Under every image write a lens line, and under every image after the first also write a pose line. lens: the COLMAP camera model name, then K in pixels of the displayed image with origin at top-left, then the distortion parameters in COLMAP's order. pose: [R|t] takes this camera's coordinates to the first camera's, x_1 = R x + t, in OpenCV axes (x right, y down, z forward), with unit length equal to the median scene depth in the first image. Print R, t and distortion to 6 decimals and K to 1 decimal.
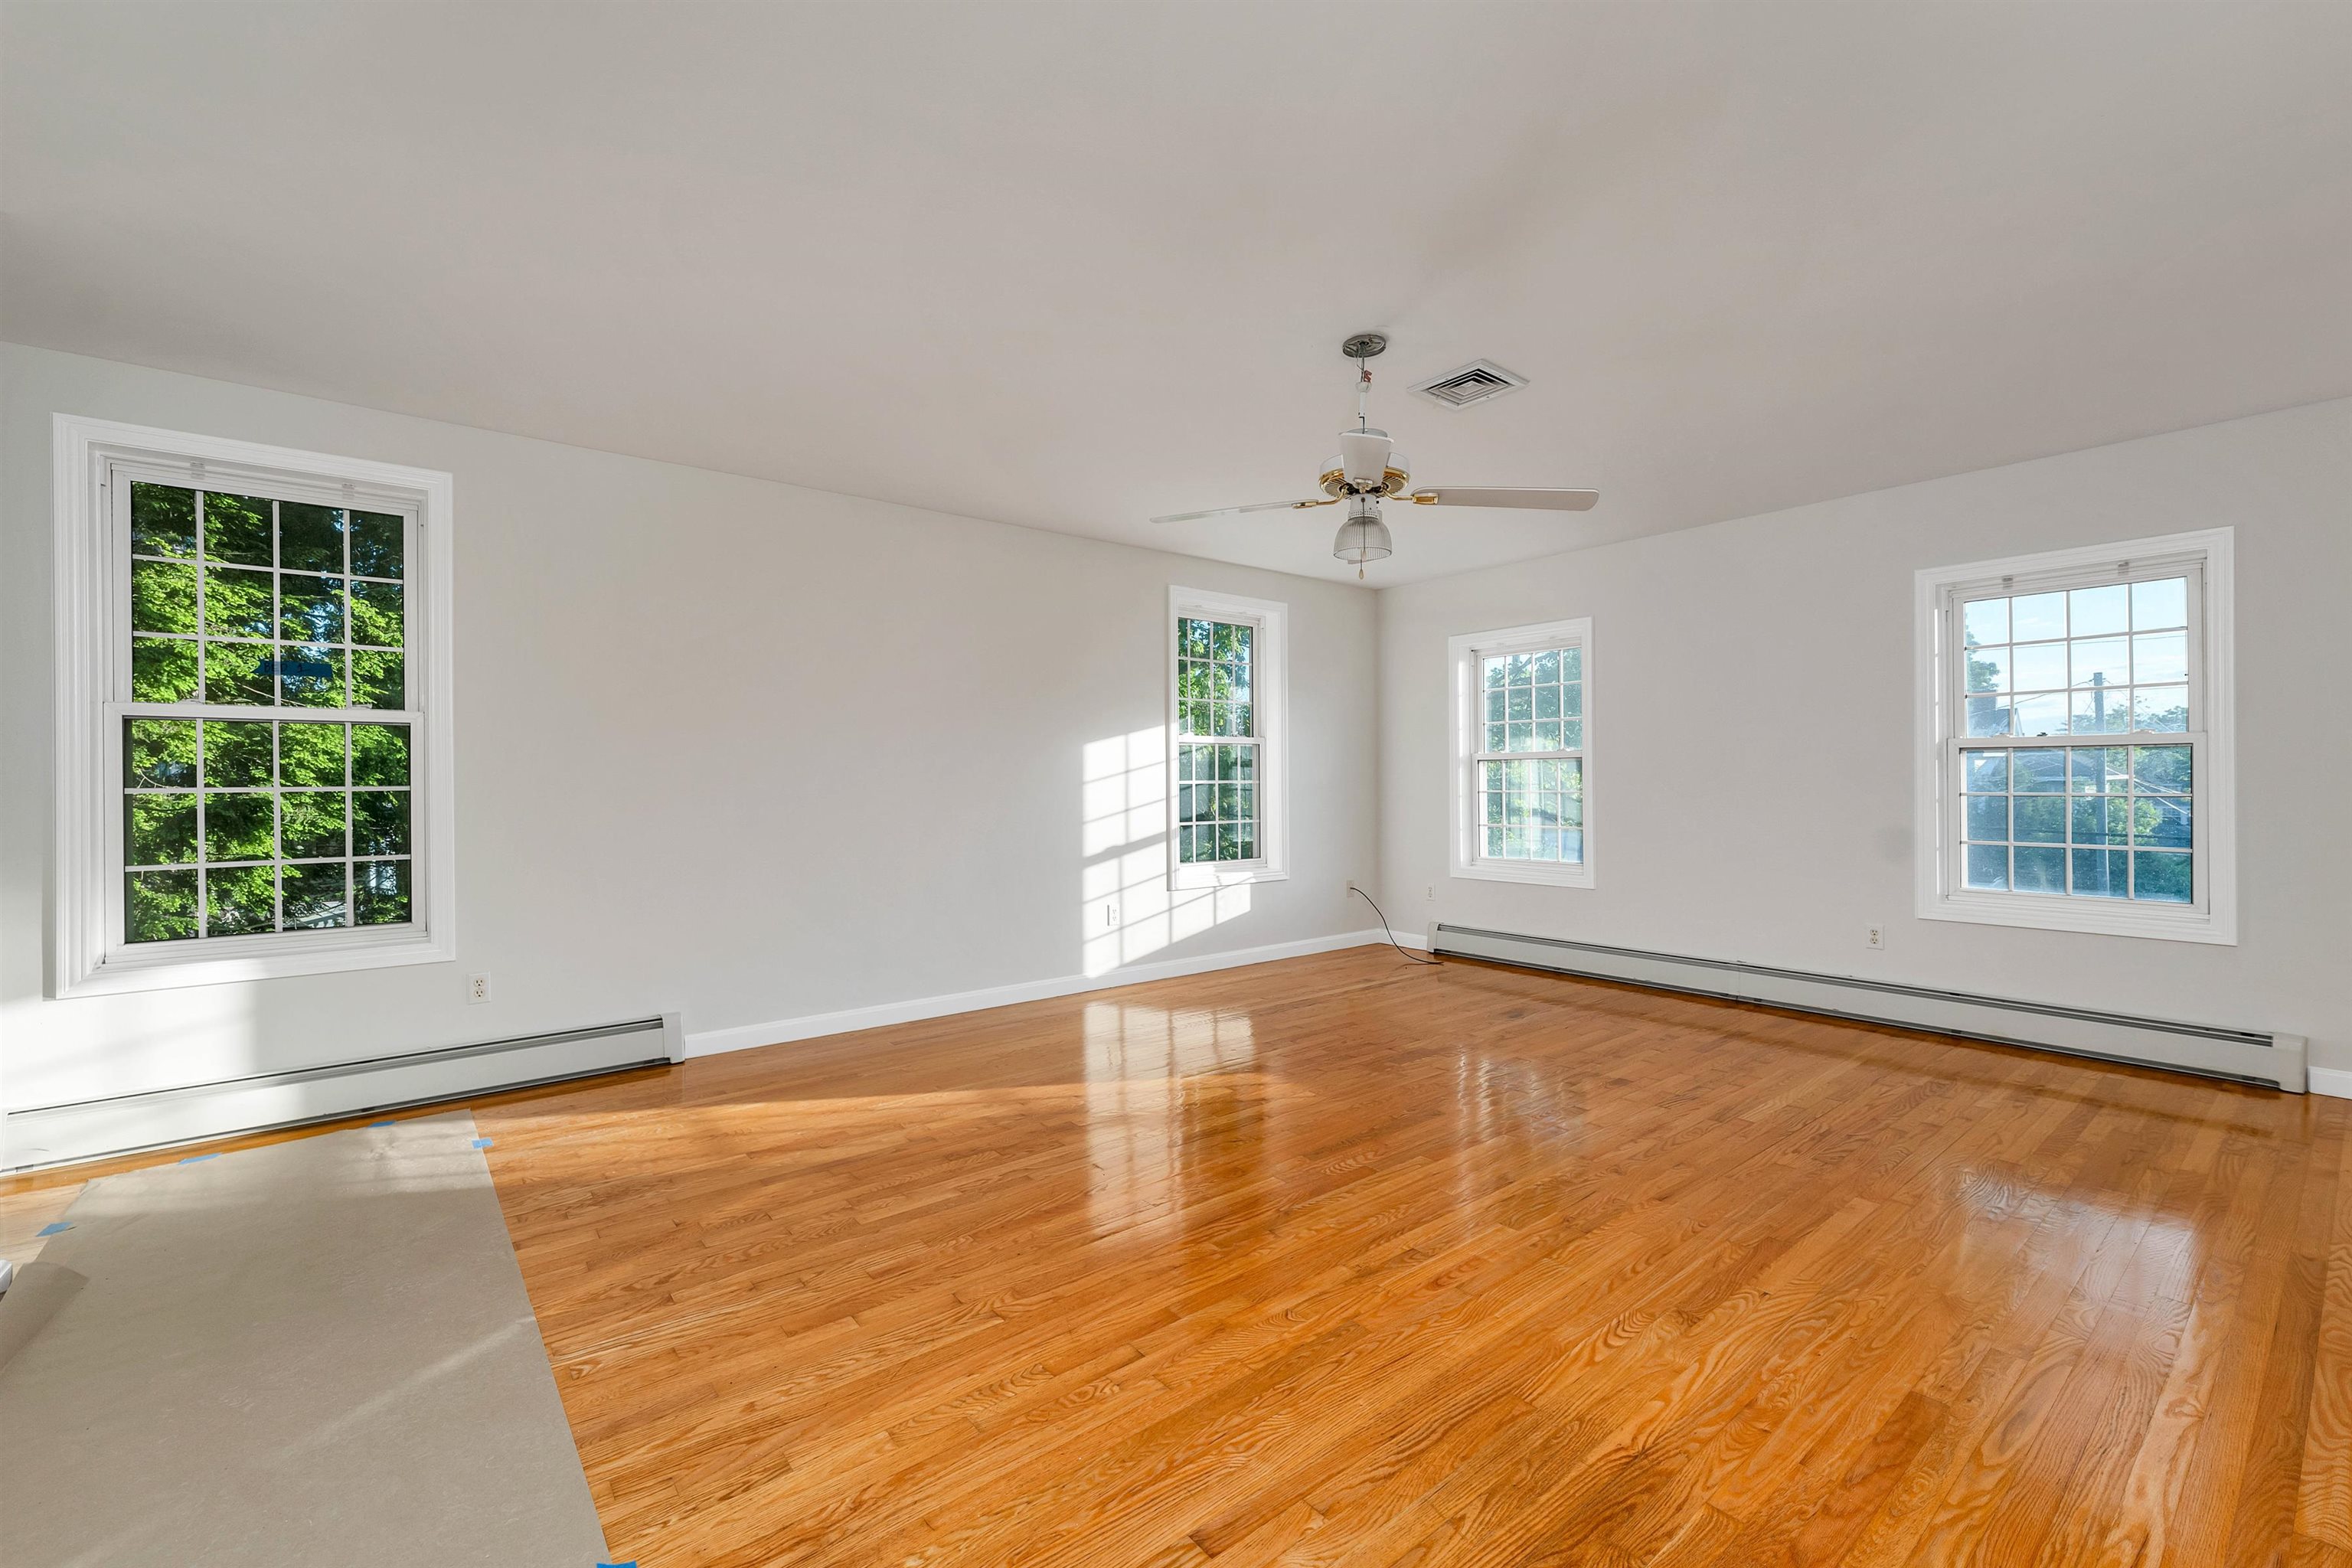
lens RADIAL K [[982.8, 0, 1175.1], [0, 982.8, 777.9], [0, 0, 1]] dist [-0.007651, -0.000114]
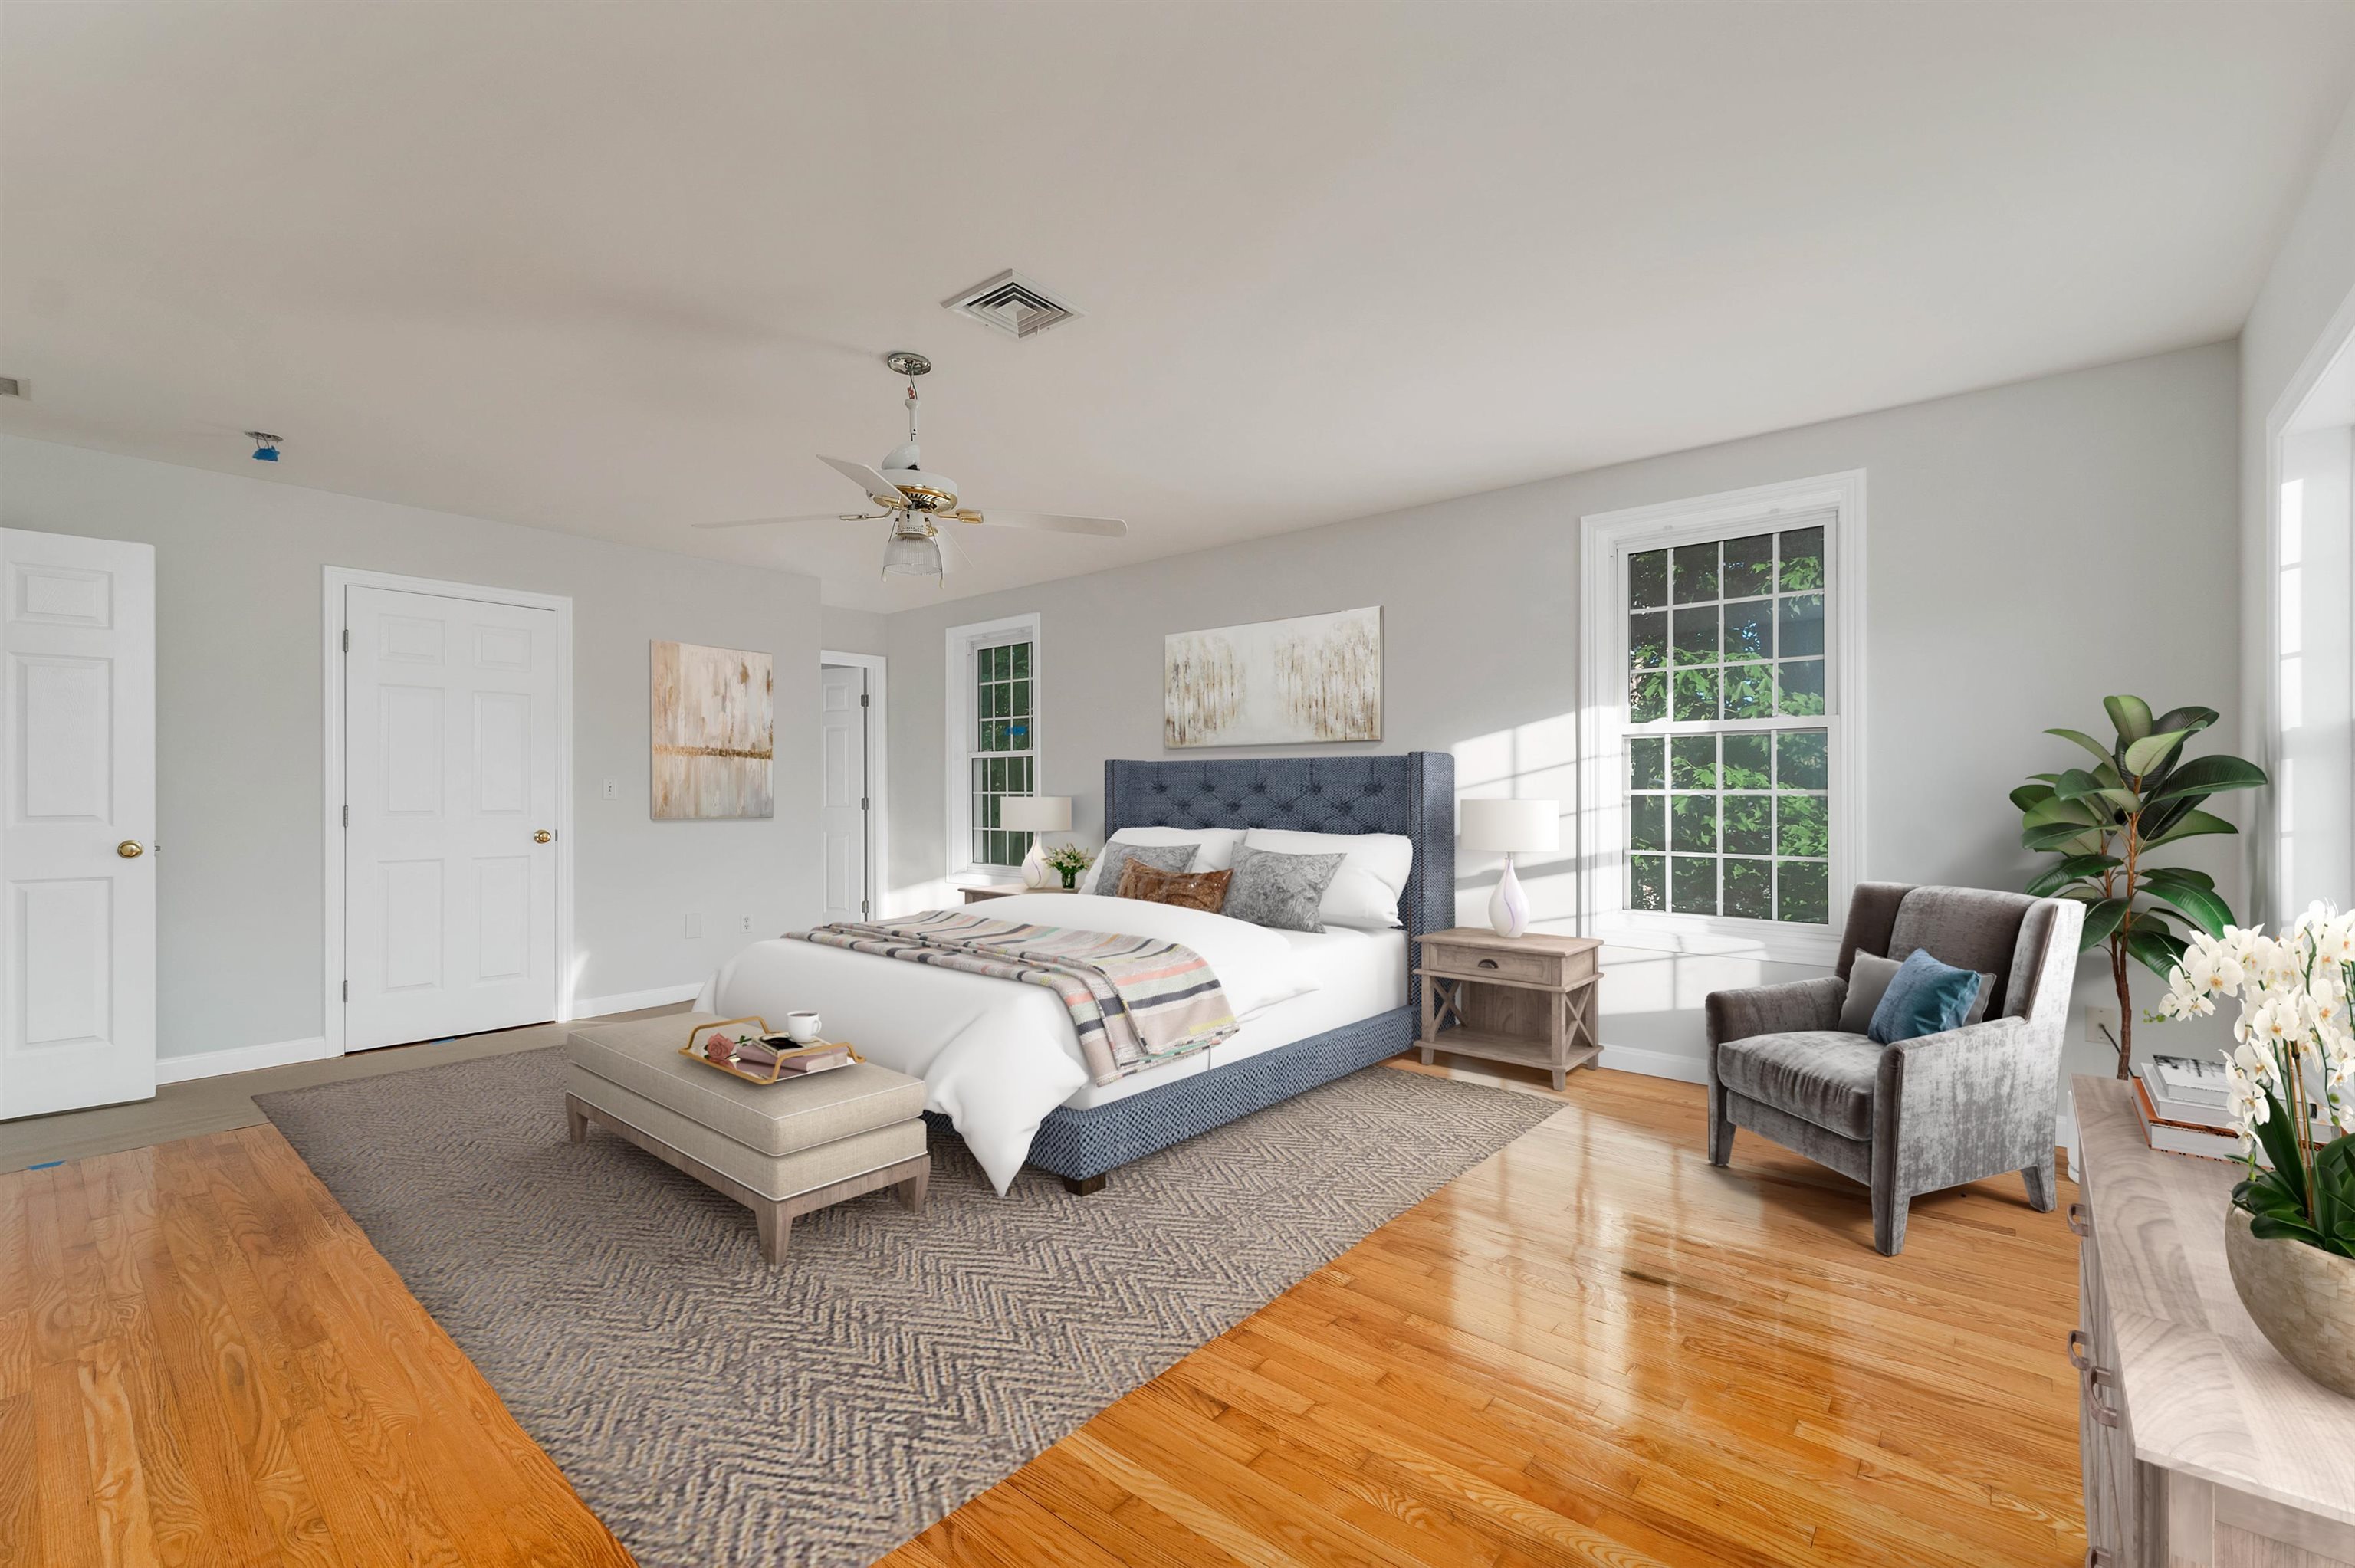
lens RADIAL K [[1015.5, 0, 1181.5], [0, 1015.5, 797.5], [0, 0, 1]] dist [-0.002394, -0.000235]
pose [[0.185231, 0.014080, -0.982594, 1.095991], [0.008850, 0.999833, 0.015996, -0.008273], [0.982655, -0.011659, 0.185076, 0.925039]]
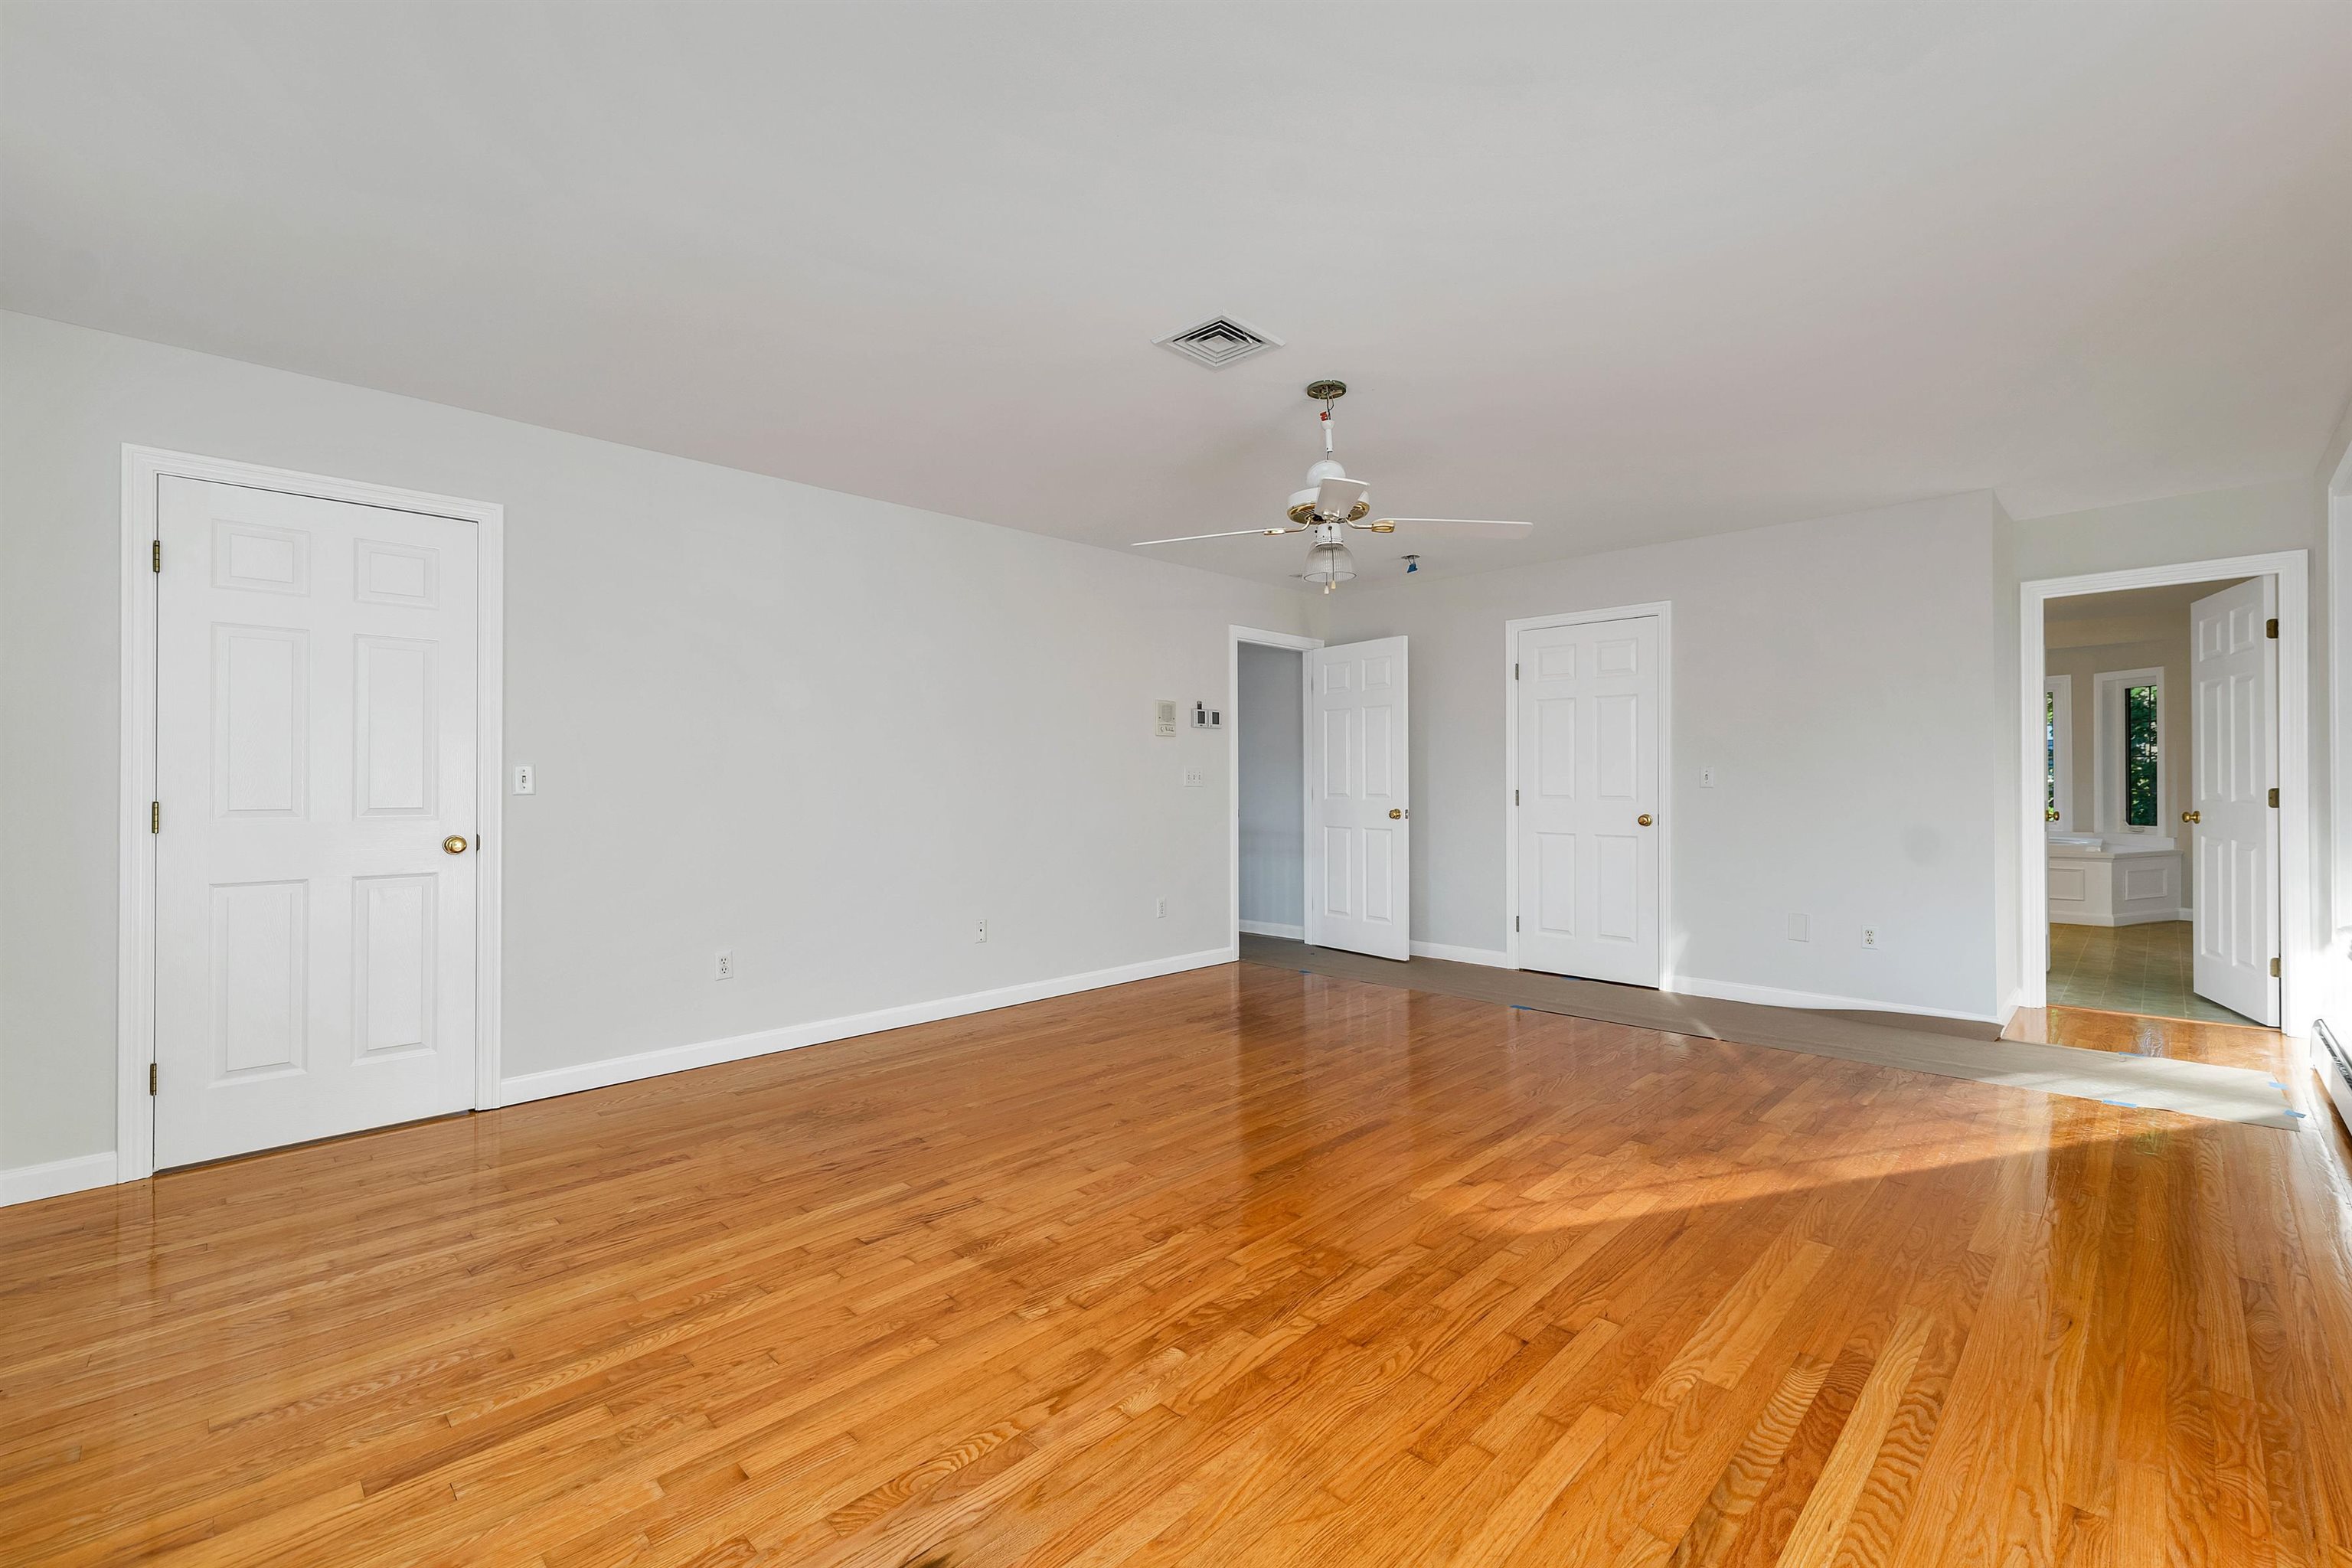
lens RADIAL K [[982.8, 0, 1175.1], [0, 982.8, 777.9], [0, 0, 1]] dist [-0.007651, -0.000114]
pose [[-0.995753, 0.011314, -0.091372, 0.400350], [0.012405, 0.999858, -0.011381, 0.003478], [0.091230, -0.012467, -0.995752, 1.784939]]
